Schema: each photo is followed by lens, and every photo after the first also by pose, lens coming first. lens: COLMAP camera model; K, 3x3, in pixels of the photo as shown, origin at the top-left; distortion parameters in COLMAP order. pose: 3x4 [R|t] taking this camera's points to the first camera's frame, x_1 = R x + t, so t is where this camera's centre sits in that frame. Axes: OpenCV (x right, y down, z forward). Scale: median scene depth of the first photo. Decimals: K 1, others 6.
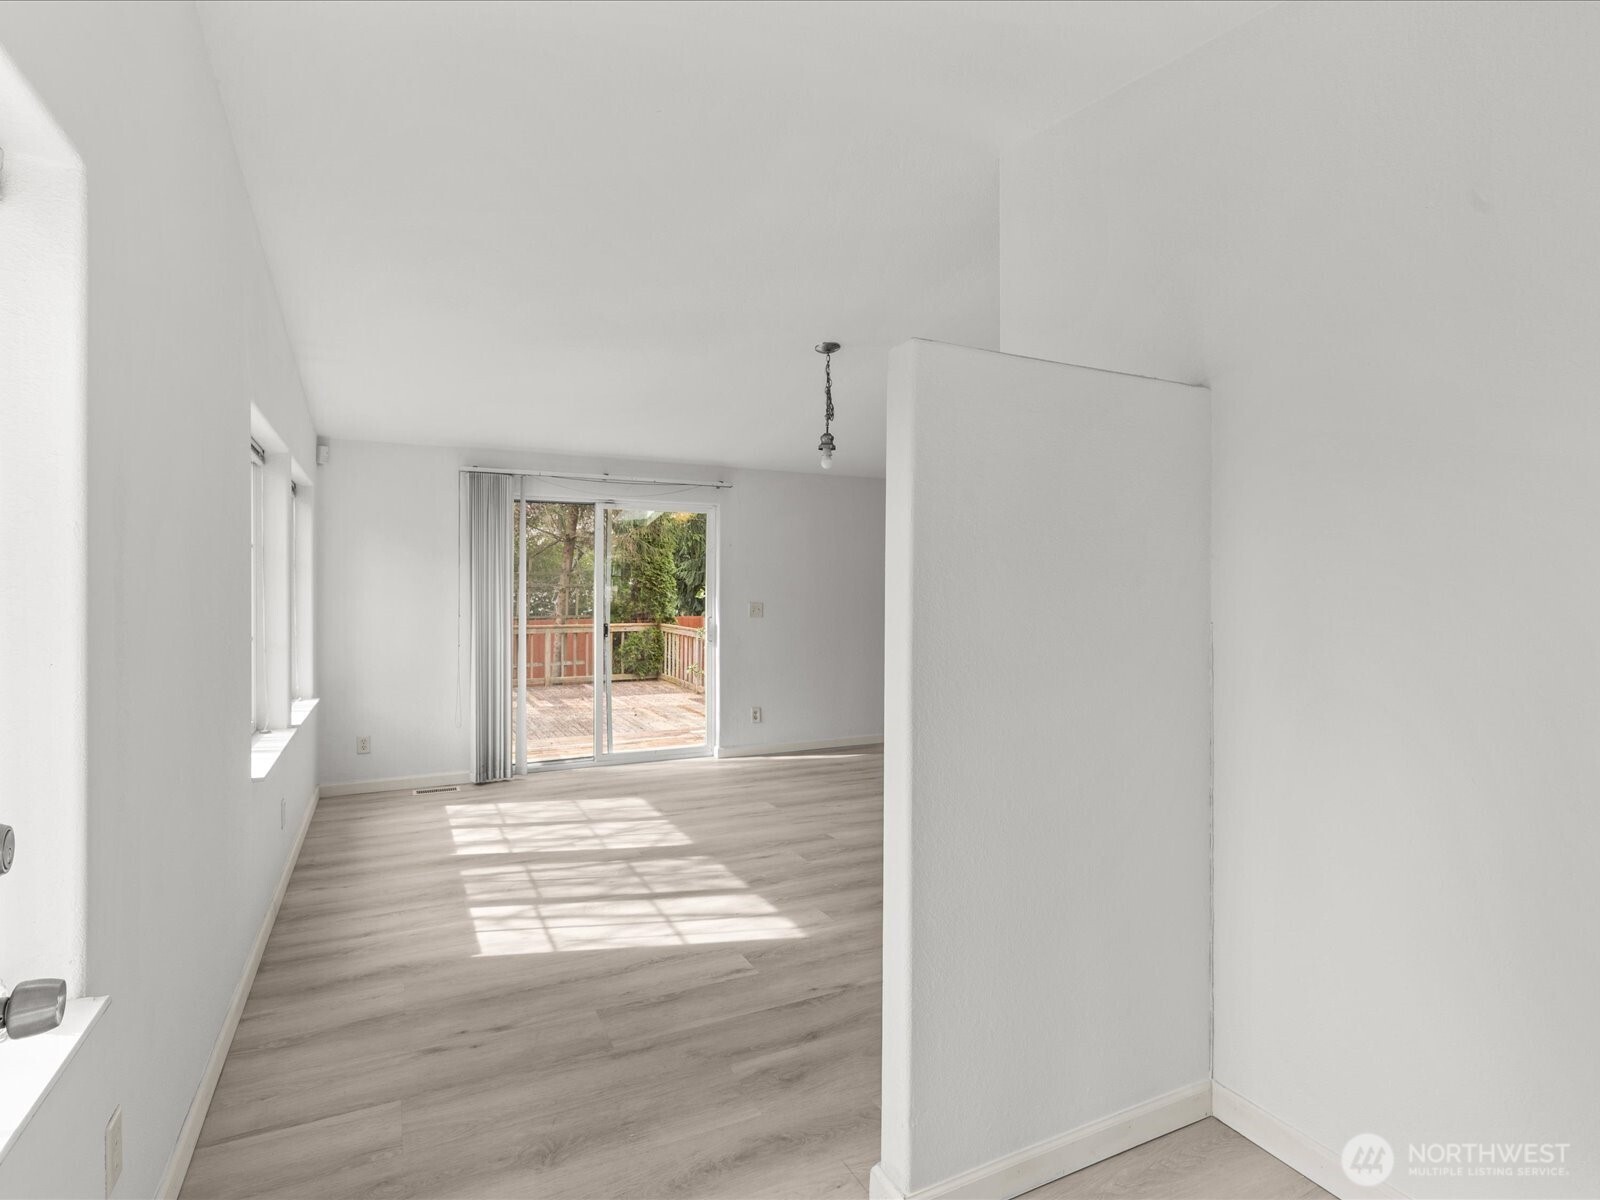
lens RADIAL K [[816.3, 0, 784.6], [0, 816.3, 591.5], [0, 0, 1]] dist [0.008974, -0.001597]
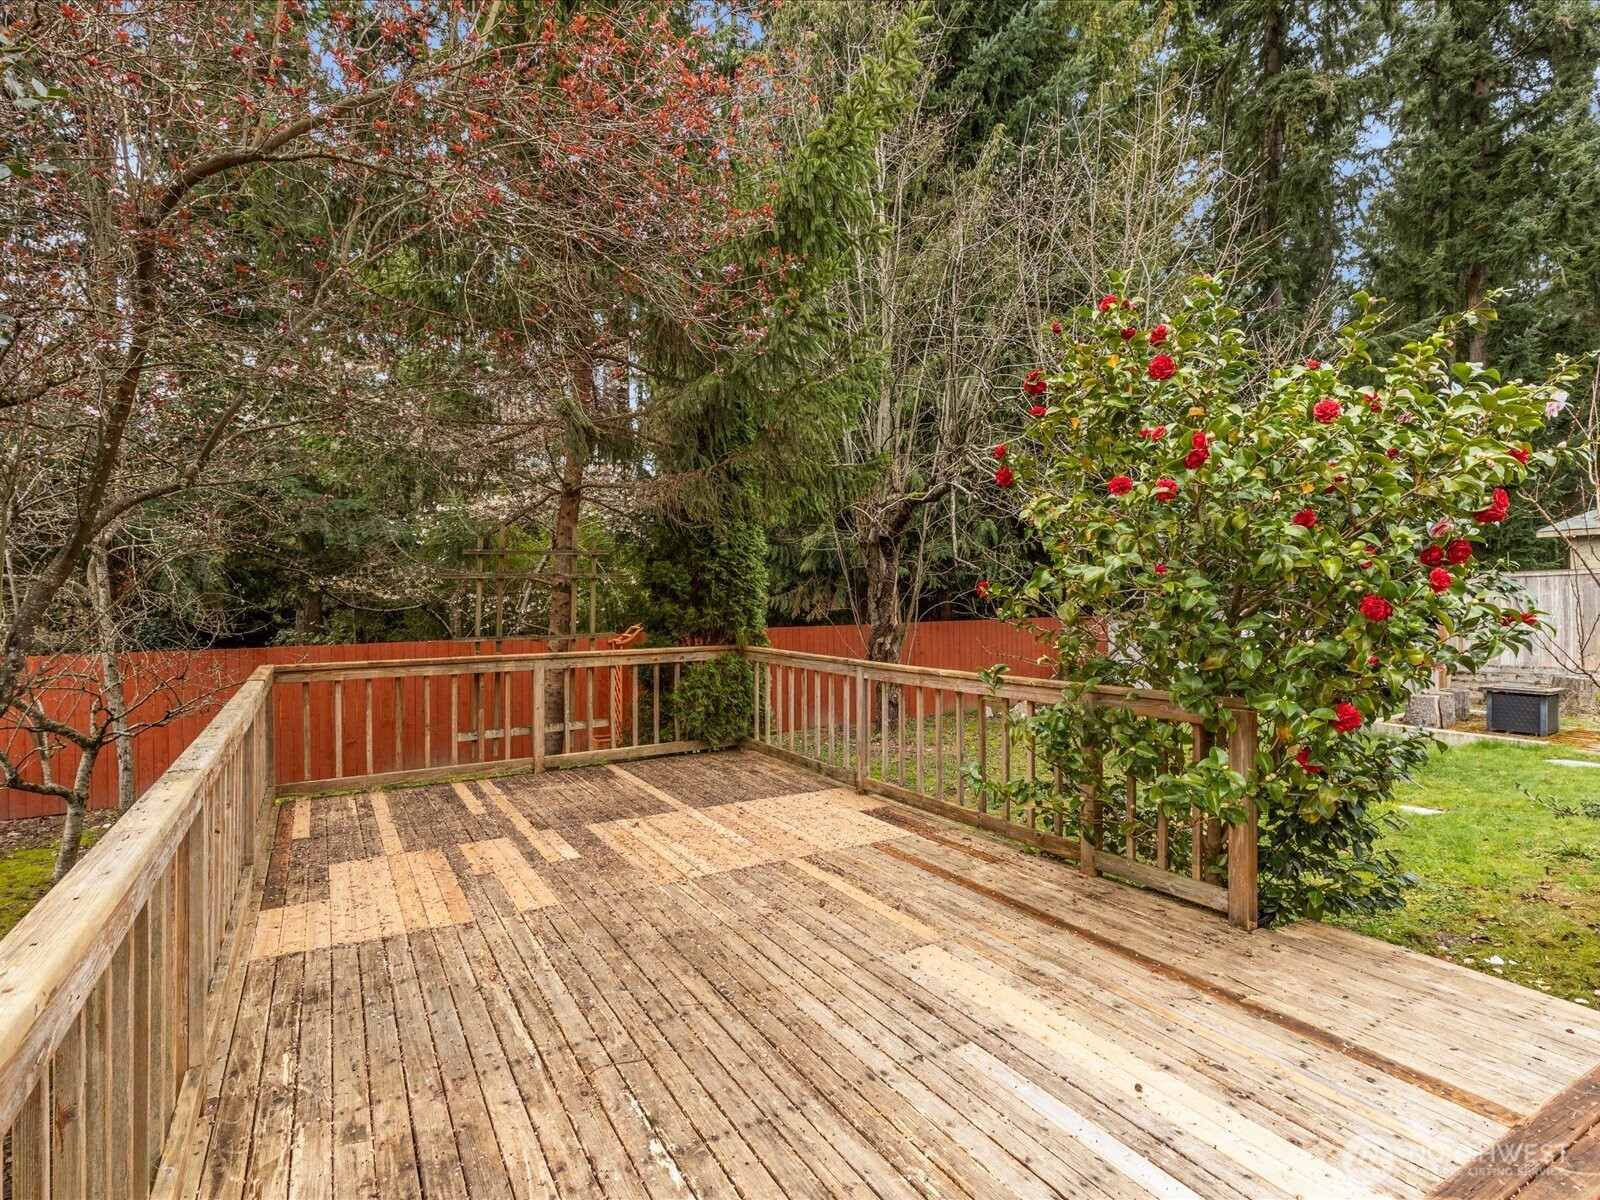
lens RADIAL K [[816.3, 0, 788.7], [0, 816.3, 593.8], [0, 0, 1]] dist [0.008974, -0.001597]
pose [[0.997318, -0.017520, 0.071058, -0.423594], [0.017439, 0.999846, 0.001759, 0.010260], [-0.071078, -0.000516, 0.997471, 1.192162]]
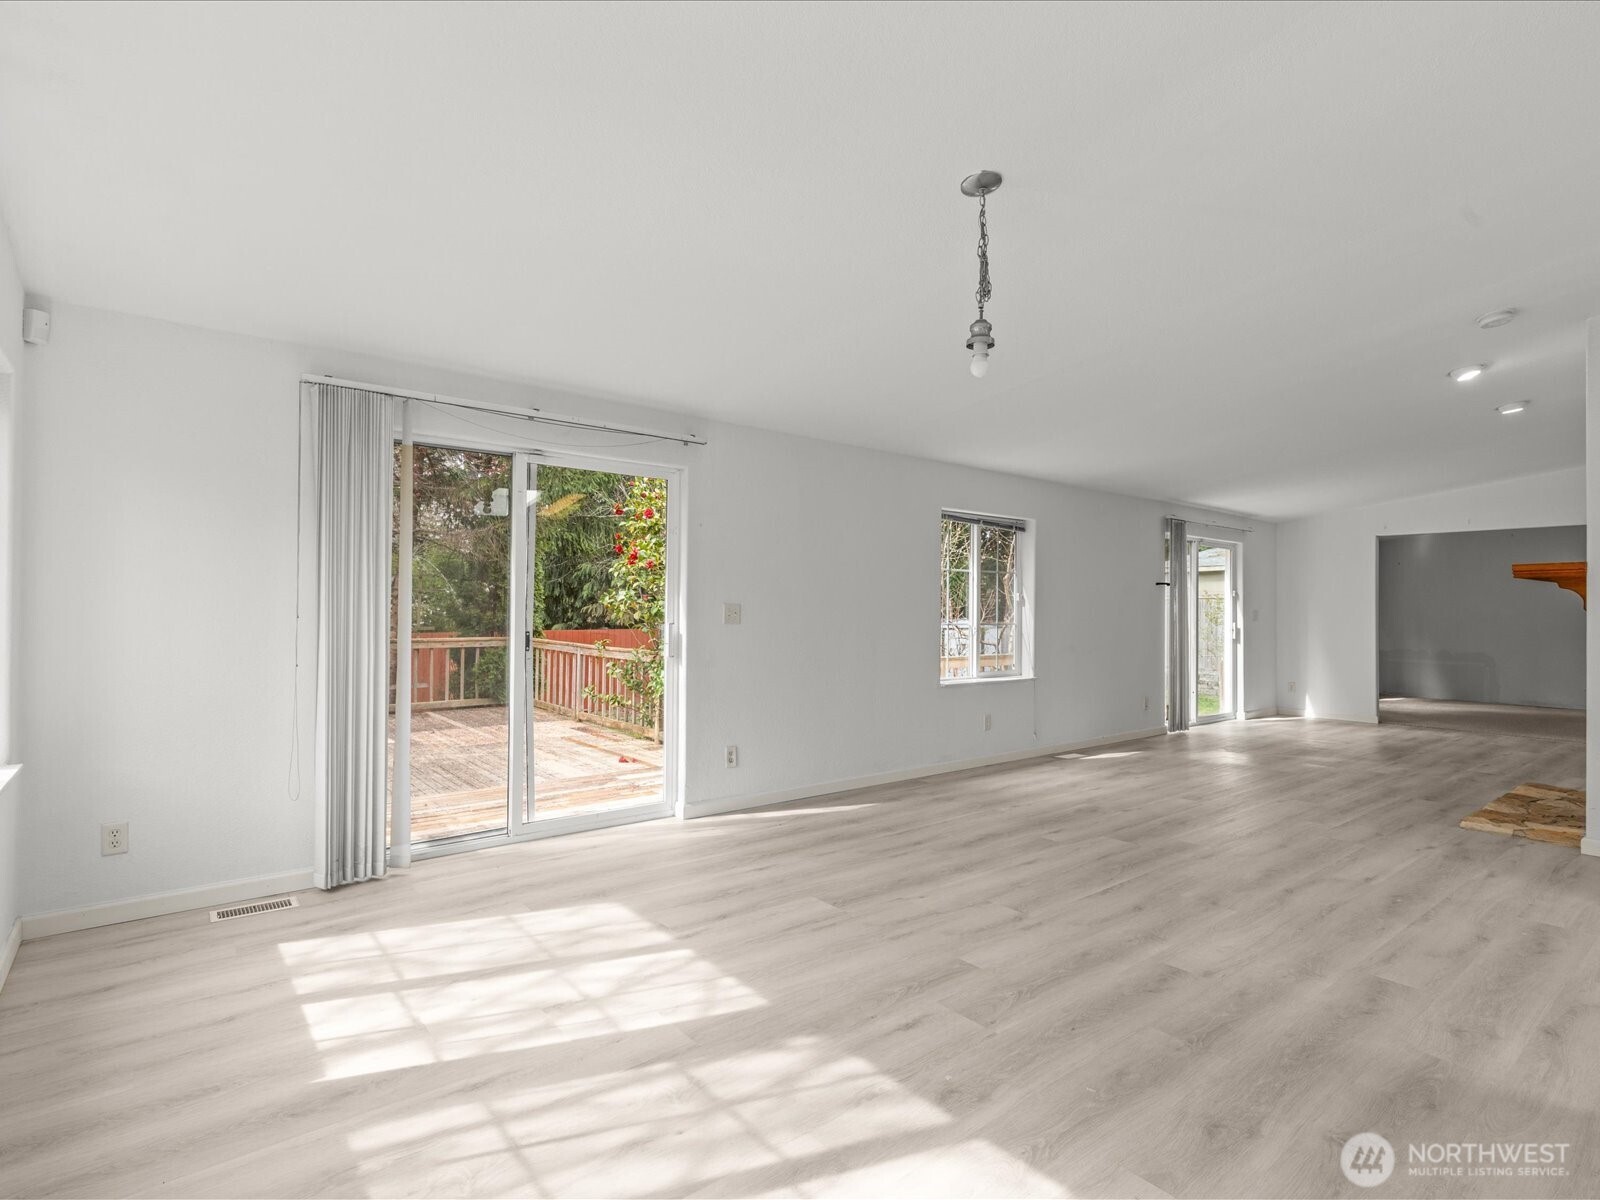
lens RADIAL K [[816.3, 0, 793.0], [0, 816.3, 605.4], [0, 0, 1]] dist [0.008974, -0.001597]
pose [[0.976997, 0.009338, 0.213047, -0.163474], [-0.008486, 0.999952, -0.004915, 0.020913], [-0.213083, 0.002995, 0.977030, 0.315517]]
